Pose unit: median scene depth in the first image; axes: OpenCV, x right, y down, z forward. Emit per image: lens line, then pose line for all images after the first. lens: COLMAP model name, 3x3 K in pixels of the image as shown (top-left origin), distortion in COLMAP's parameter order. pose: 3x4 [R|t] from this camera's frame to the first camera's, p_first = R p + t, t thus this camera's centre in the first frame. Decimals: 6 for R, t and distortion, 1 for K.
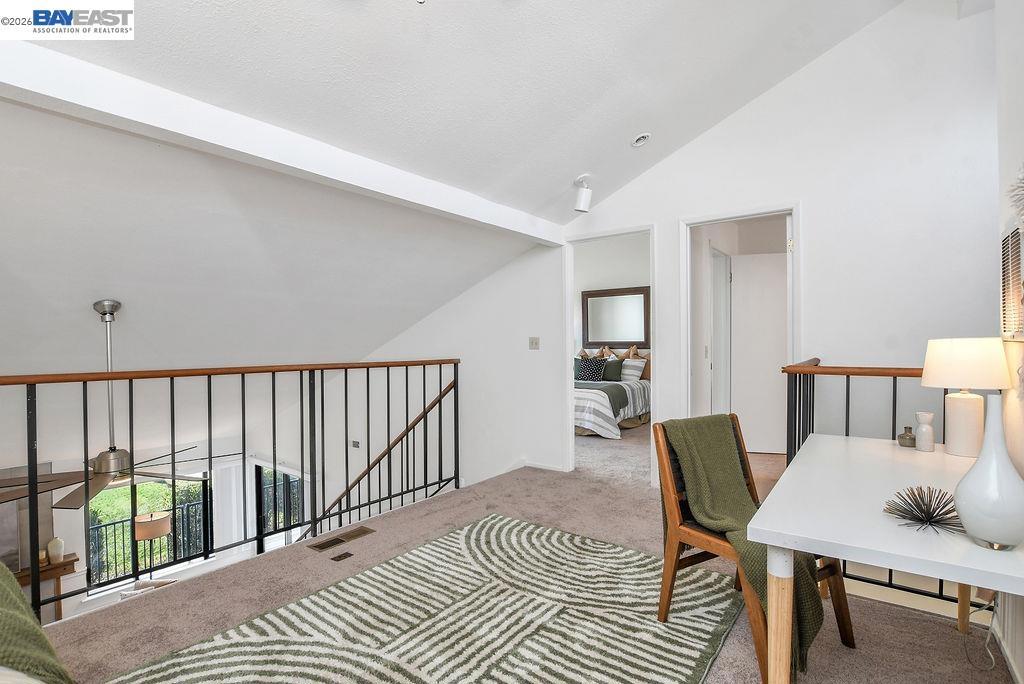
lens RADIAL K [[485.1, 0, 508.5], [0, 485.1, 348.6], [0, 0, 1]] dist [-0.017548, 0.004731]
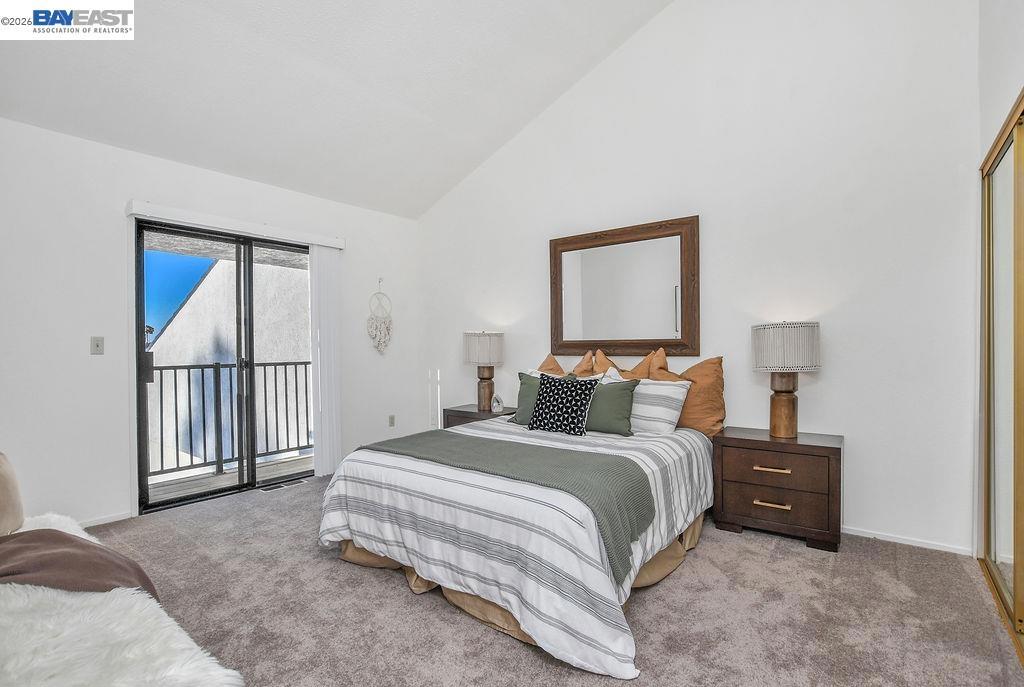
lens RADIAL K [[479.9, 0, 507.9], [0, 479.9, 355.6], [0, 0, 1]] dist [-0.004084, -0.001007]
pose [[0.999922, -0.004645, -0.011568, 0.122754], [0.004783, 0.999918, 0.011911, -0.005984], [0.011512, -0.011965, 0.999862, 0.550014]]
